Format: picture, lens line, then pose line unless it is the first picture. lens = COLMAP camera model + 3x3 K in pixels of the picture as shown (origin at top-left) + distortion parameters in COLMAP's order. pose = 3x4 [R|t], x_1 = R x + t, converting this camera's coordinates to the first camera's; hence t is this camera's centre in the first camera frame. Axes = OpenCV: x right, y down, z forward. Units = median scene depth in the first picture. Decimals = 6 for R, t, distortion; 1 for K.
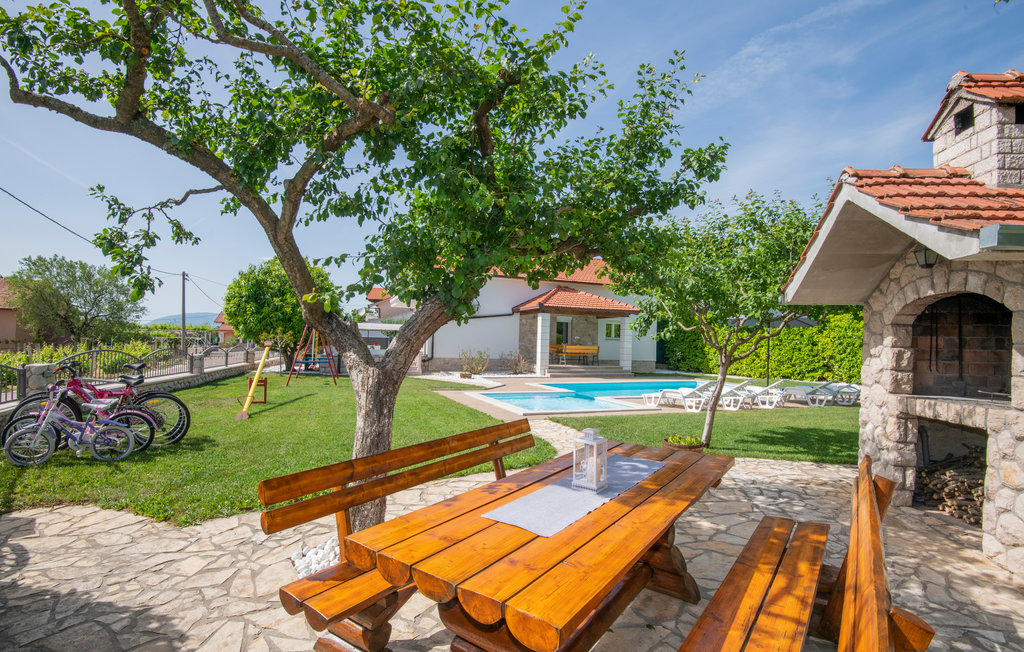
lens RADIAL K [[498.2, 0, 516.3], [0, 498.2, 312.7], [0, 0, 1]] dist [-0.000171, -0.021487]
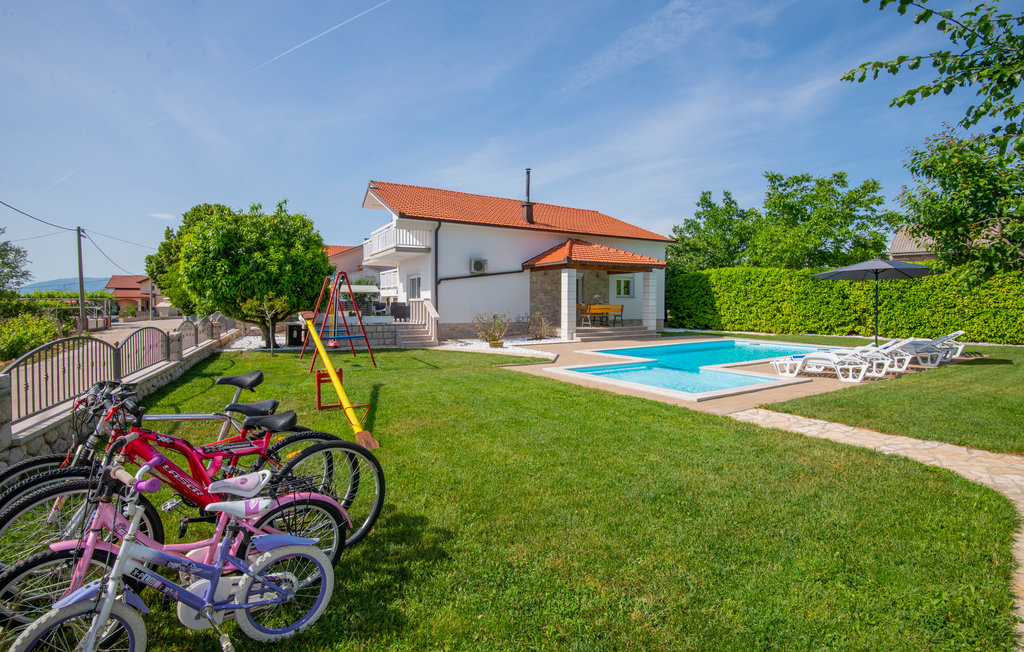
lens RADIAL K [[498.2, 0, 516.3], [0, 498.2, 312.7], [0, 0, 1]] dist [-0.000171, -0.021487]
pose [[0.986522, -0.028818, 0.161071, -0.169936], [0.015431, 0.996367, 0.083754, 0.002840], [-0.162900, -0.080140, 0.983383, 0.144522]]
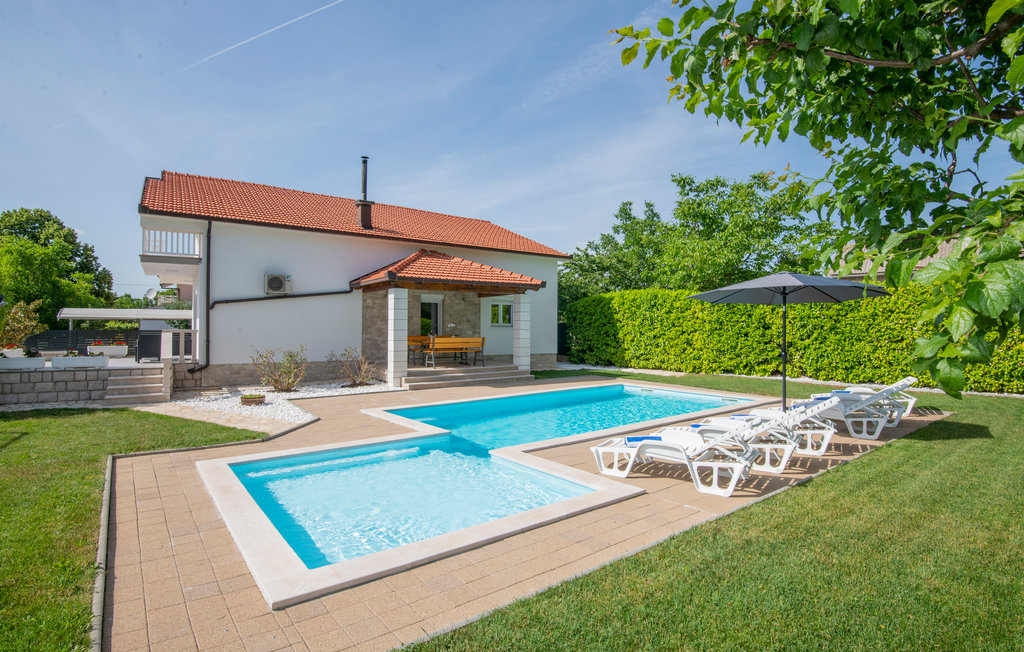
lens RADIAL K [[517.5, 0, 516.0], [0, 517.5, 322.6], [0, 0, 1]] dist [0.001393, 0.000133]
pose [[0.969140, -0.022495, 0.245484, 0.036262], [0.009460, 0.998488, 0.054150, 0.009562], [-0.246331, -0.050156, 0.967887, 0.308988]]
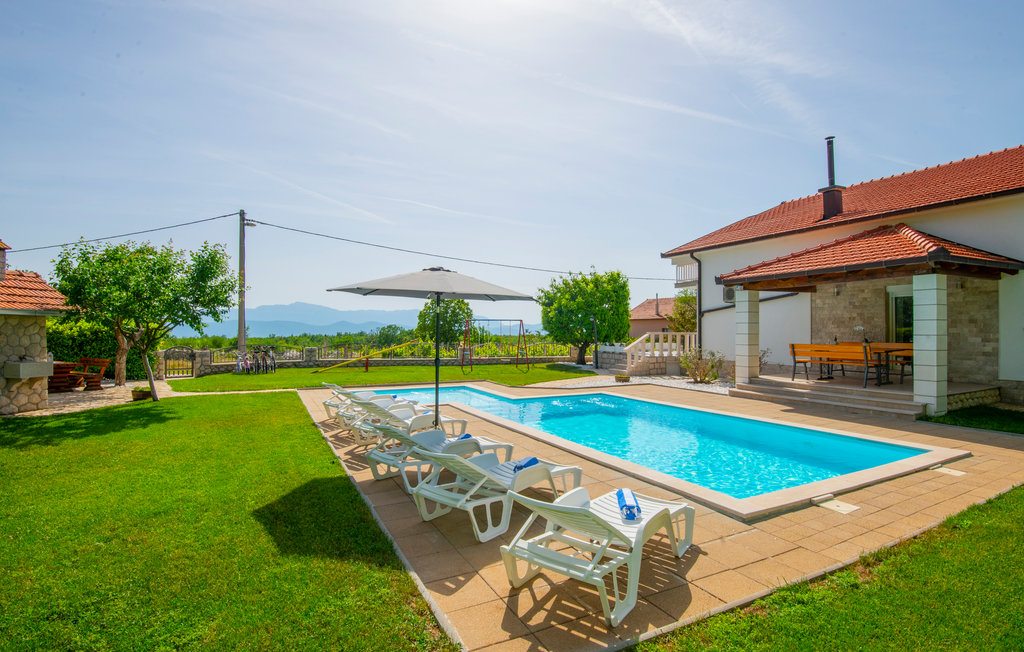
lens RADIAL K [[498.2, 0, 516.3], [0, 498.2, 312.7], [0, 0, 1]] dist [-0.000171, -0.021487]
pose [[0.063733, -0.061659, -0.996060, 0.601526], [0.055133, 0.996783, -0.058176, 0.045880], [0.996443, -0.051208, 0.066927, 0.648373]]
